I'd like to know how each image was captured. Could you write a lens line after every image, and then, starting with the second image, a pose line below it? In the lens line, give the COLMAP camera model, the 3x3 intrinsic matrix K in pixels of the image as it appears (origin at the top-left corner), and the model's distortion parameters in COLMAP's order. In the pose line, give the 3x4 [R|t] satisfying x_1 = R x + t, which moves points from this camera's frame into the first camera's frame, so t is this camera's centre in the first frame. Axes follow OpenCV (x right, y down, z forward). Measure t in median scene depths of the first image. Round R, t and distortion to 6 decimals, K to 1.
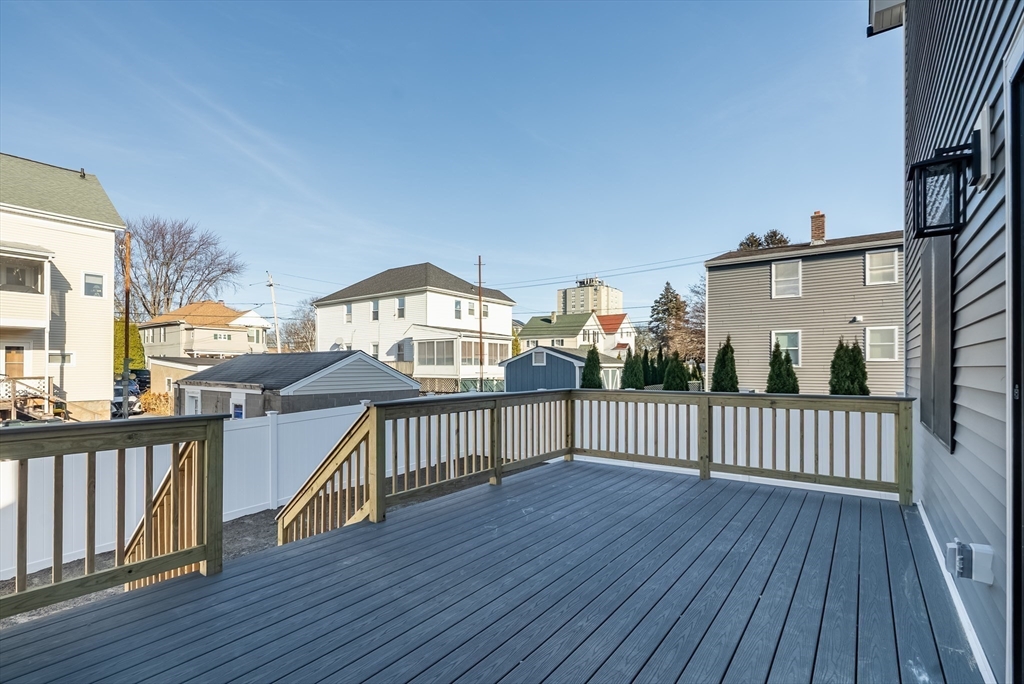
lens RADIAL K [[484.4, 0, 508.6], [0, 484.4, 361.0], [0, 0, 1]] dist [-0.004679, -0.000115]
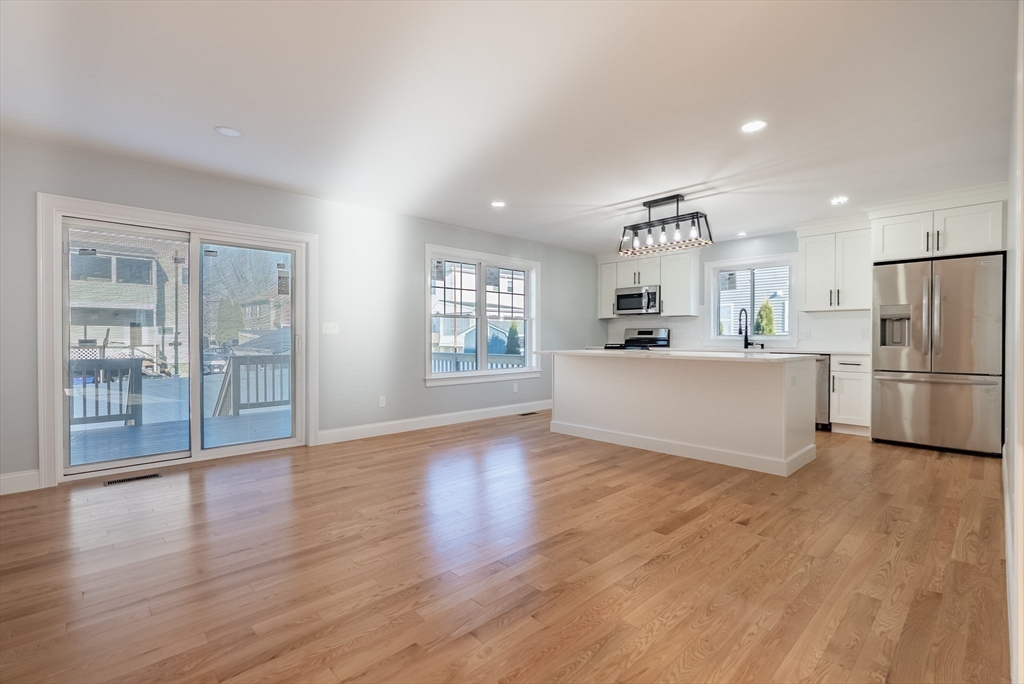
lens RADIAL K [[484.4, 0, 512.5], [0, 484.4, 342.7], [0, 0, 1]] dist [-0.004679, -0.000115]
pose [[0.984449, 0.000364, -0.175670, 0.295104], [0.004088, 0.999679, 0.024985, -0.004566], [0.175623, -0.025314, 0.984132, -0.183914]]
